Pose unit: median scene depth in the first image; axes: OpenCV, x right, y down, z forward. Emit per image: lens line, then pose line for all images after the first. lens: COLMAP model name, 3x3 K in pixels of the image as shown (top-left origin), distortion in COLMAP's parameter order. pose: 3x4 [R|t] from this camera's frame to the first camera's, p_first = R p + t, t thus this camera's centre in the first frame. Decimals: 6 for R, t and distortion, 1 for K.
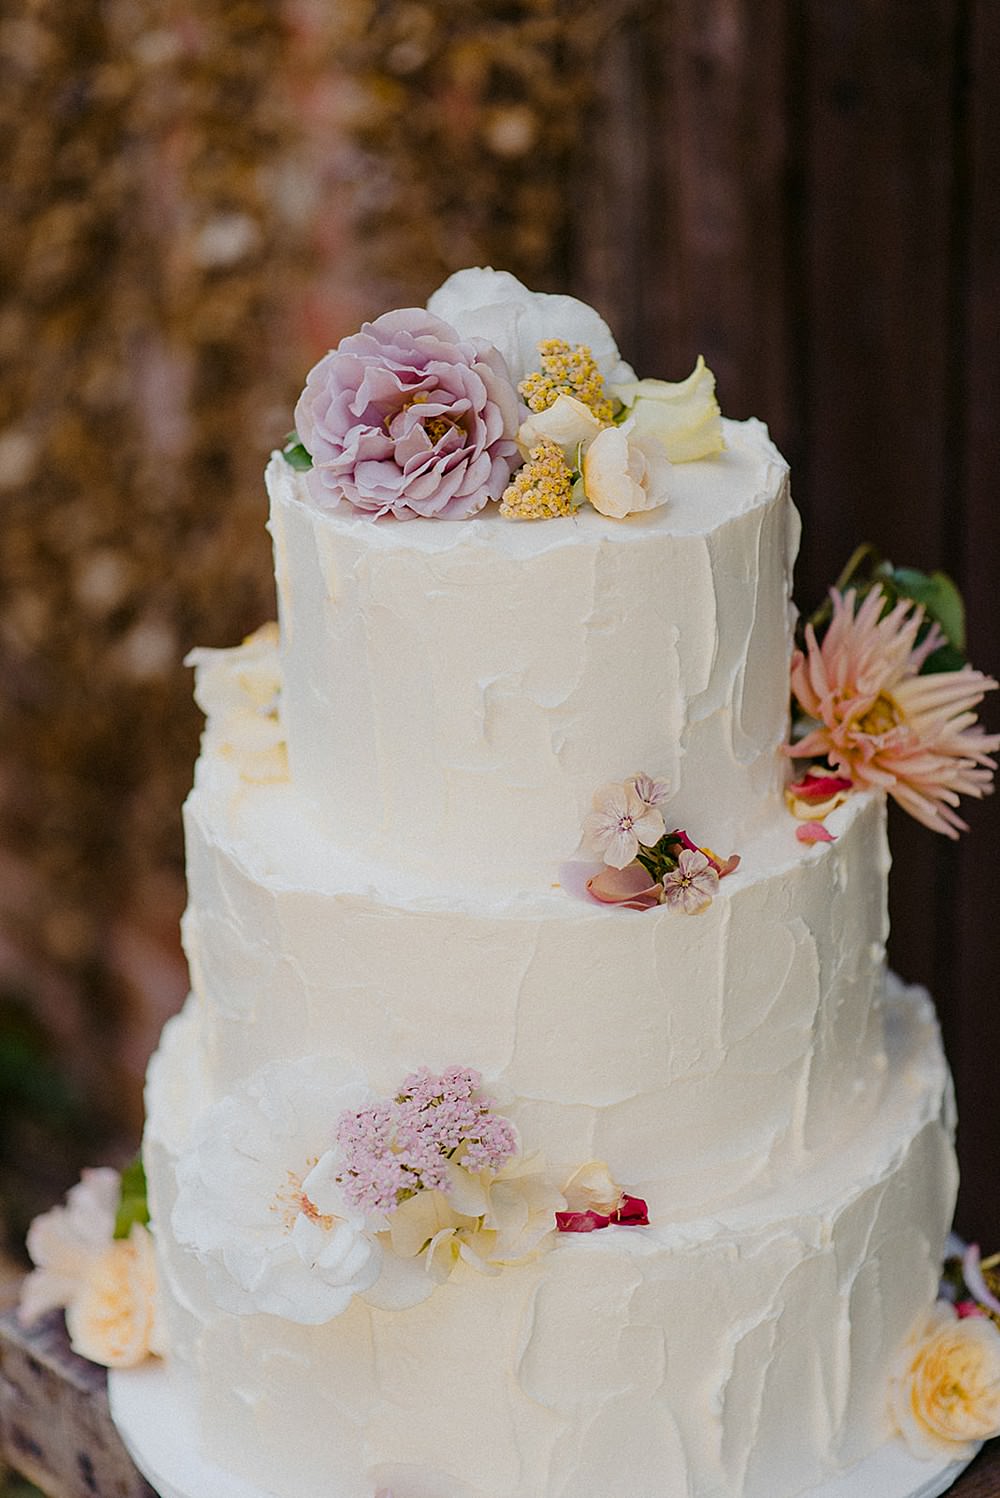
lens RADIAL K [[3691.5, 0, 500.0], [0, 3691.5, 749.0], [0, 0, 1]] dist [-0.028632, -0.734535]
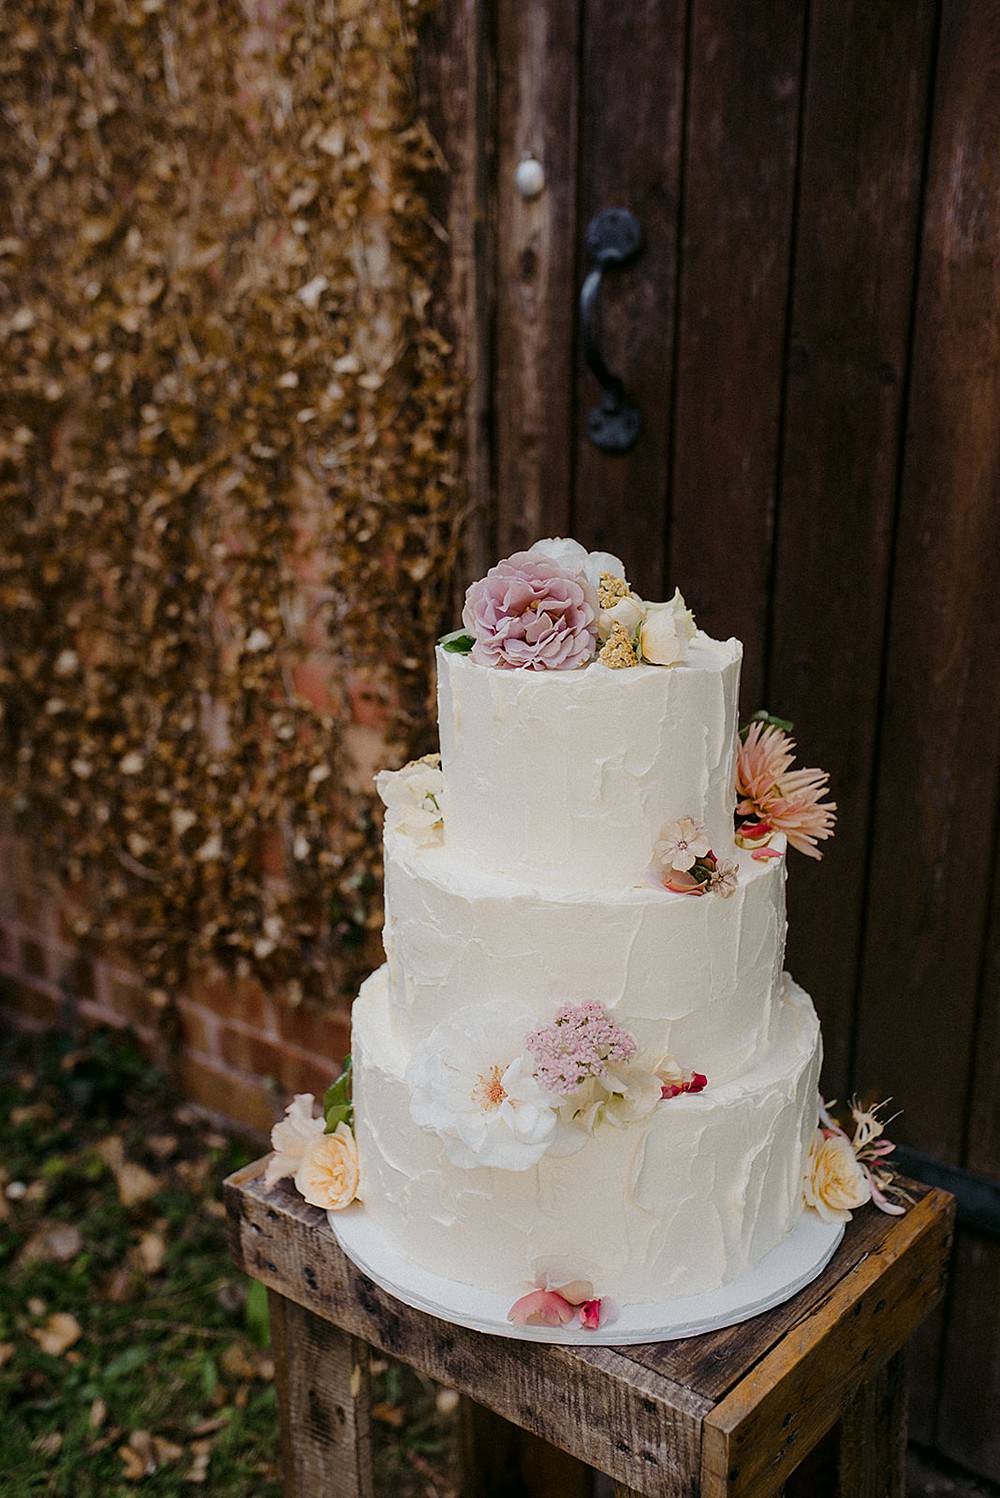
lens RADIAL K [[1432.2, 0, 500.0], [0, 1432.2, 749.0], [0, 0, 1]] dist [-0.029865, 0.002528]
pose [[0.982431, -0.030192, 0.184168, -0.158583], [0.054294, 0.990381, -0.127268, 0.052821], [-0.178554, 0.135031, 0.974621, 0.367072]]
